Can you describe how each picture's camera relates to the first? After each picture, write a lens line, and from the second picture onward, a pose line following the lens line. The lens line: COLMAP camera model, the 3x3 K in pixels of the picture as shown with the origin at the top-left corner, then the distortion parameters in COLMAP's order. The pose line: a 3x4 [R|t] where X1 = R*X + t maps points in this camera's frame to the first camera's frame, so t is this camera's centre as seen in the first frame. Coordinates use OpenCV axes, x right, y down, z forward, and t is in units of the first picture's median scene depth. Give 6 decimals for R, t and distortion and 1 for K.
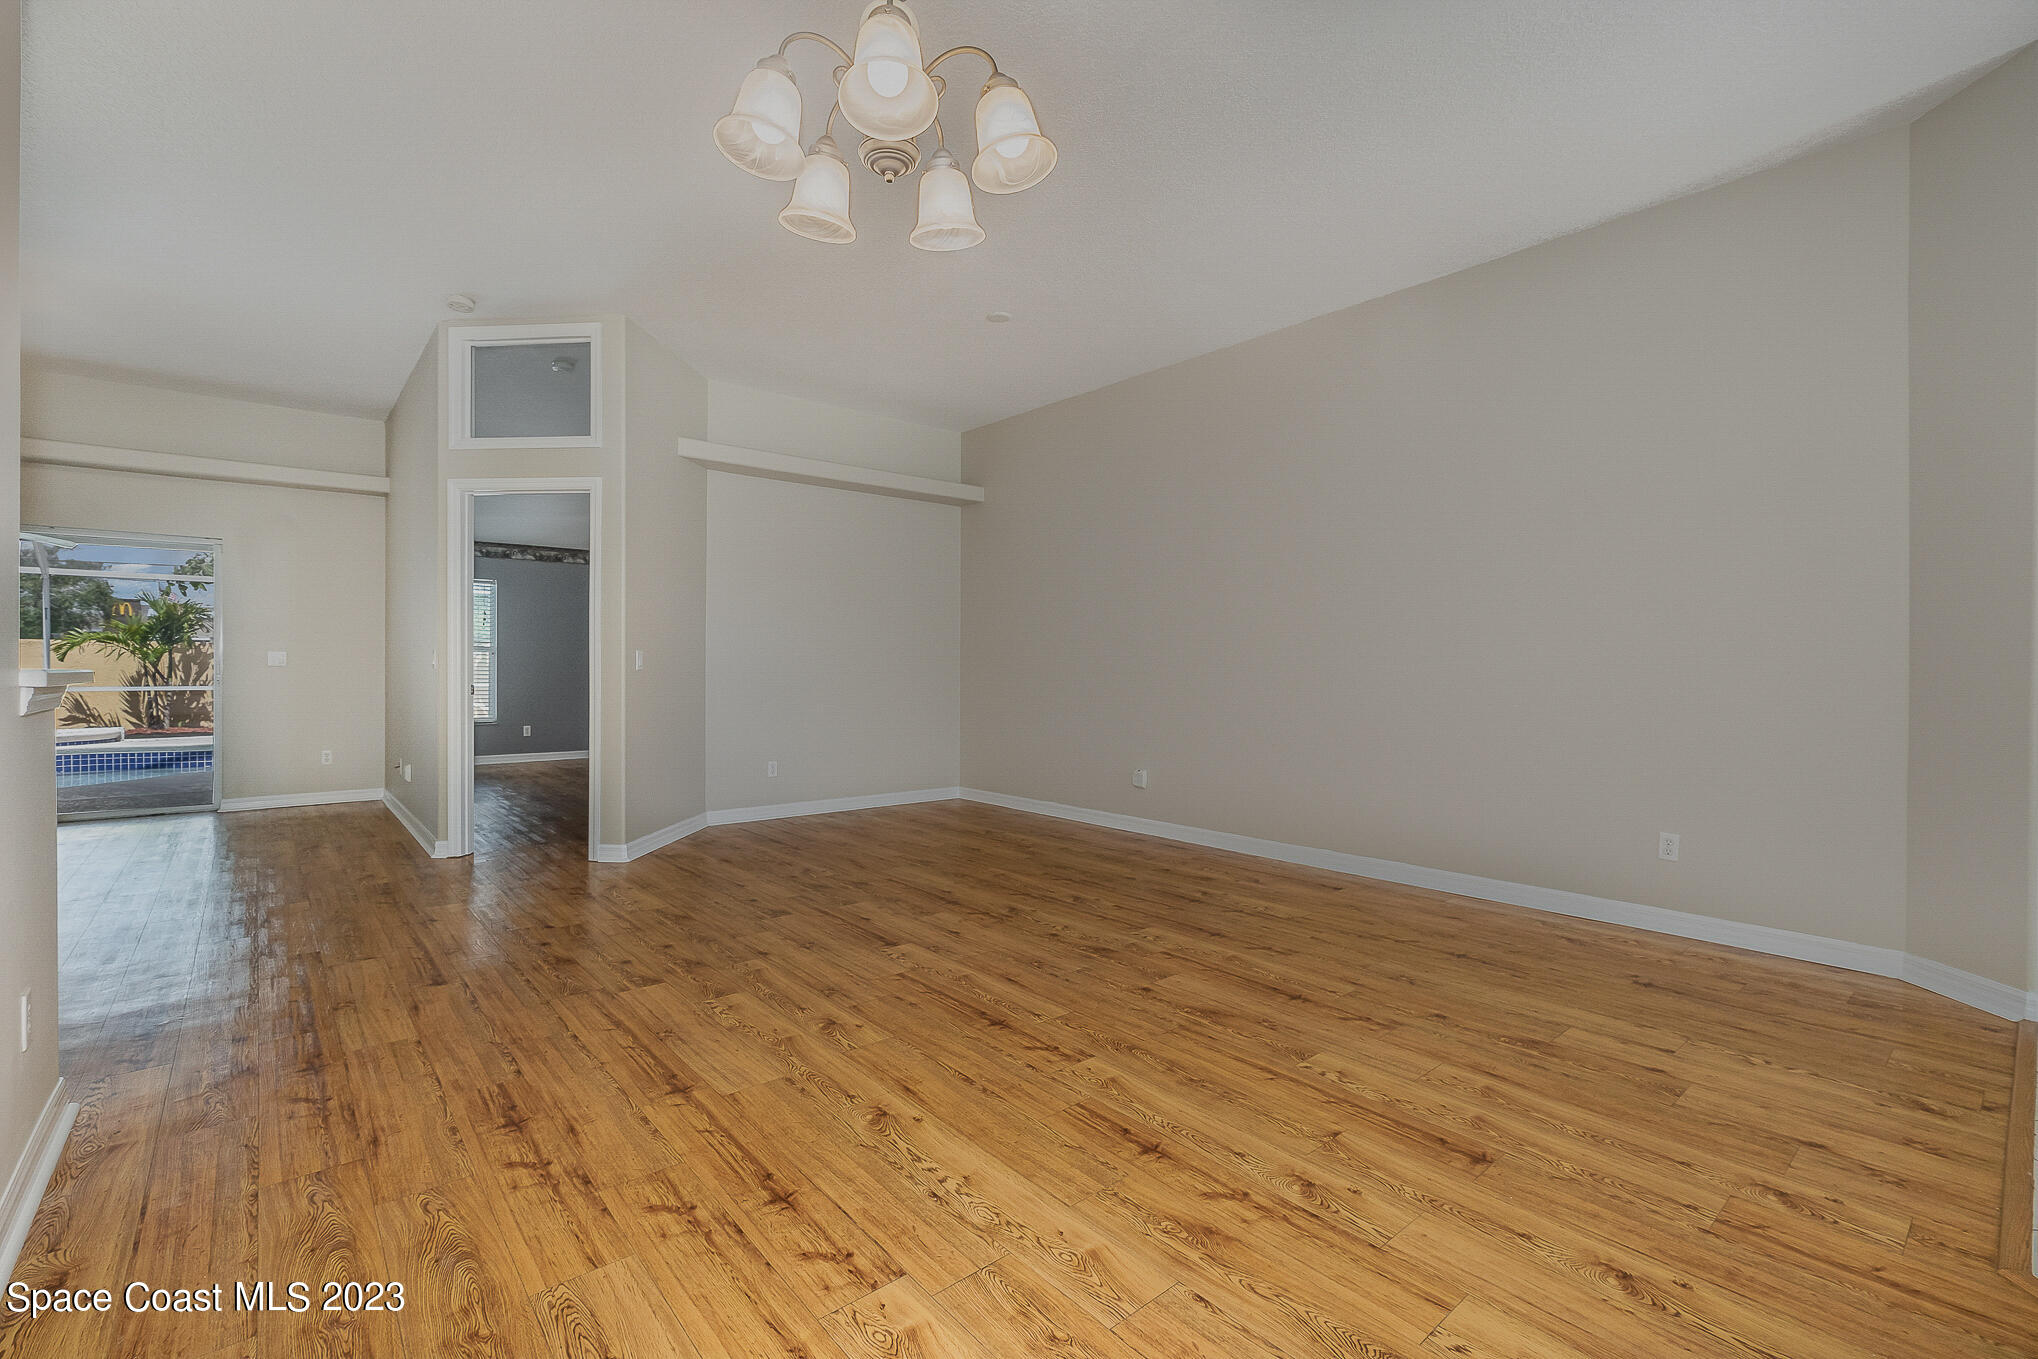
lens RADIAL K [[890.3, 0, 1021.5], [0, 890.3, 677.3], [0, 0, 1]] dist [-0.003087, 0.000036]
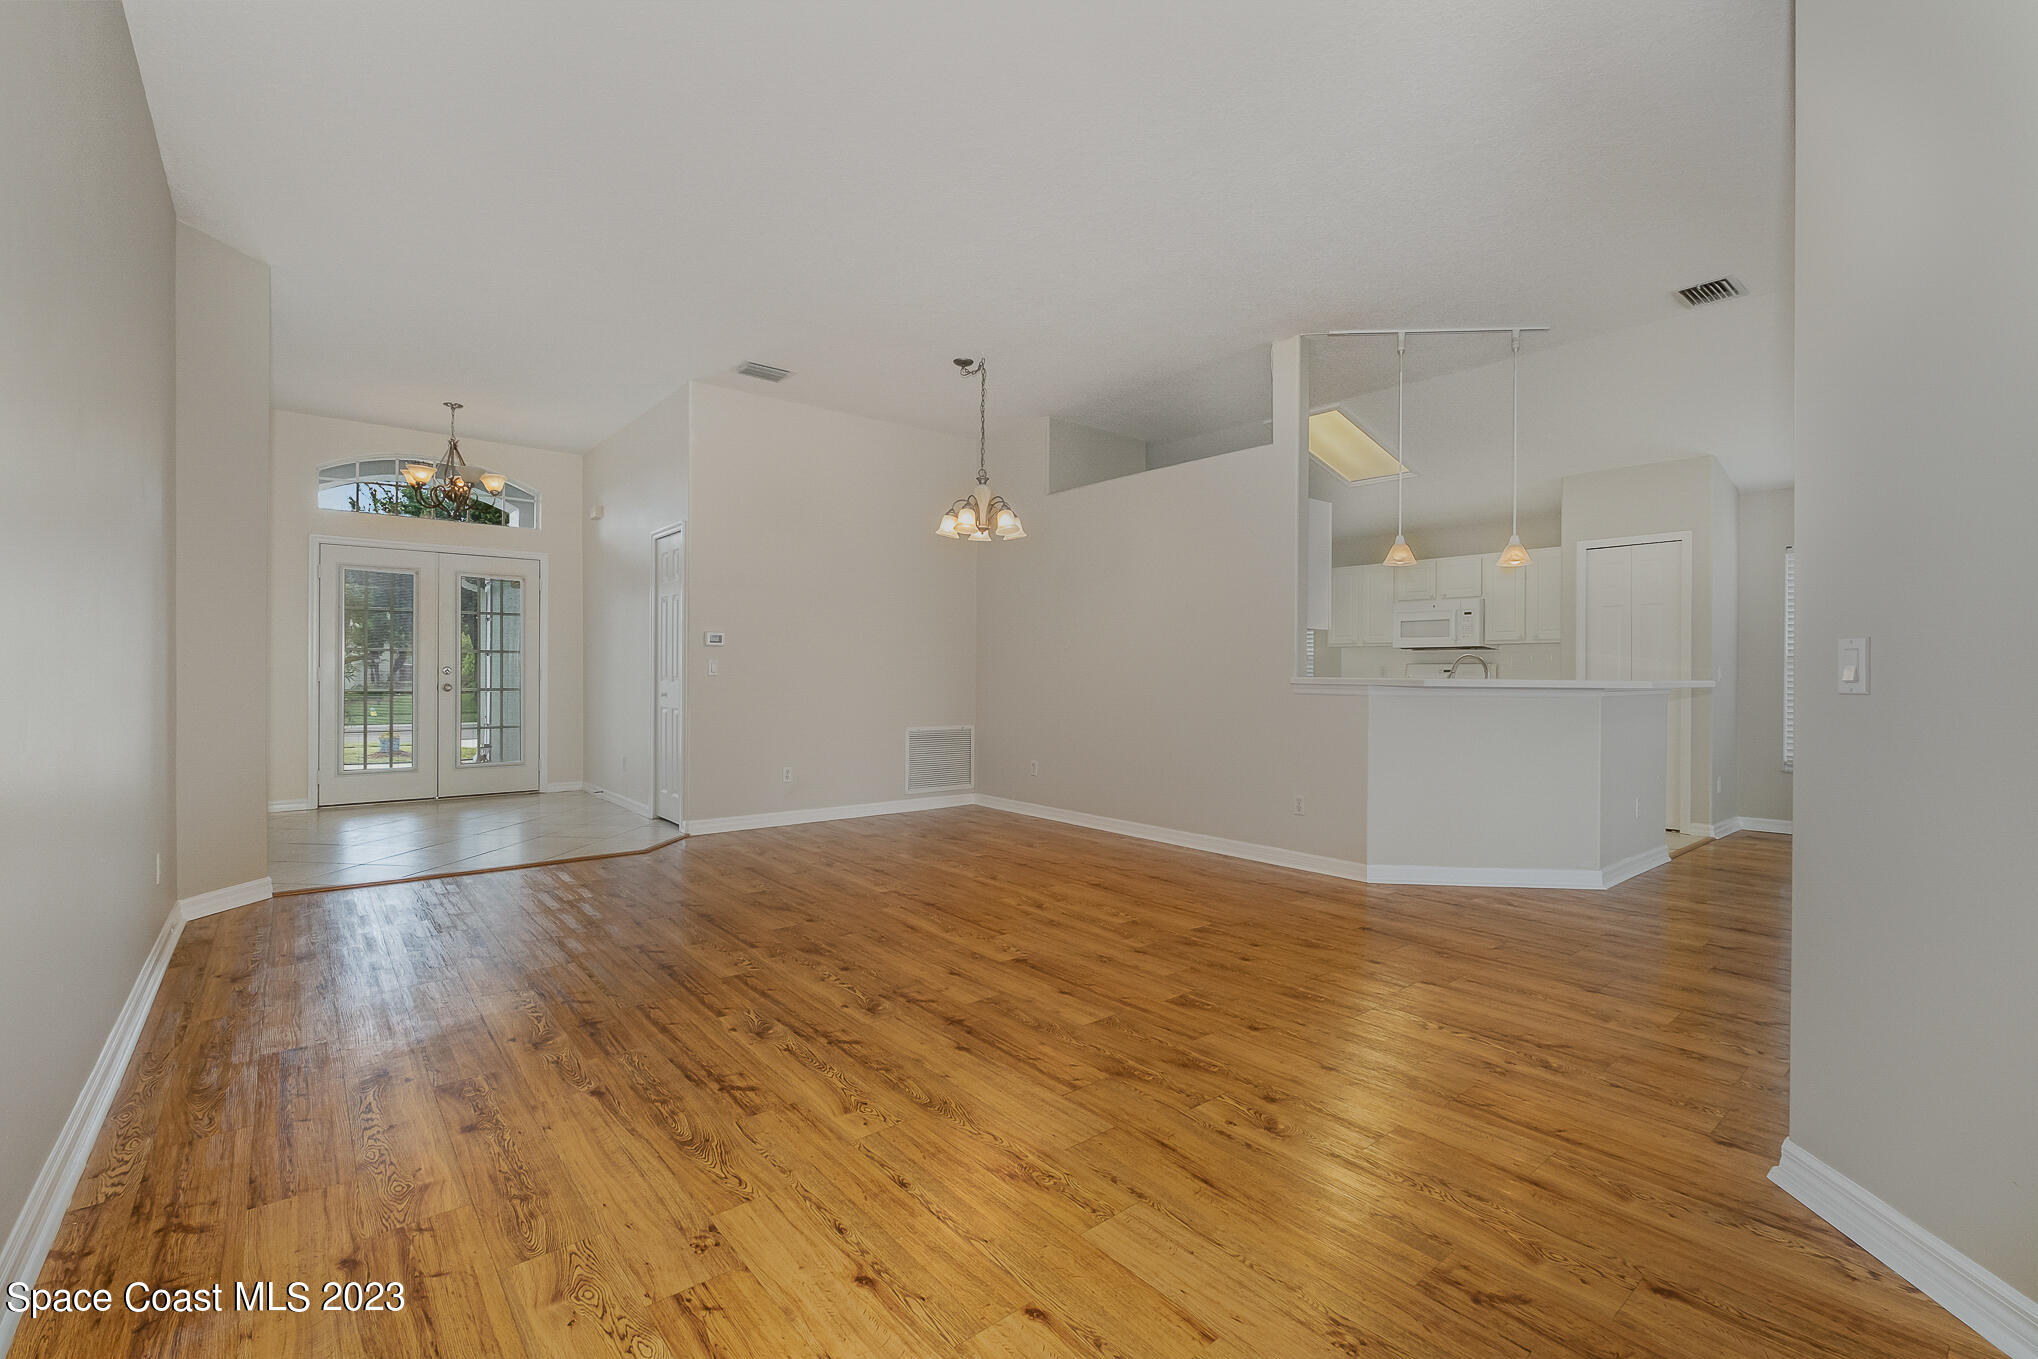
lens RADIAL K [[890.3, 0, 1025.3], [0, 890.3, 667.7], [0, 0, 1]] dist [-0.003087, 0.000036]
pose [[-0.999881, -0.008466, 0.012932, -0.167377], [-0.008398, 0.999951, 0.005282, -0.025502], [-0.012976, 0.005173, -0.999902, 2.038977]]
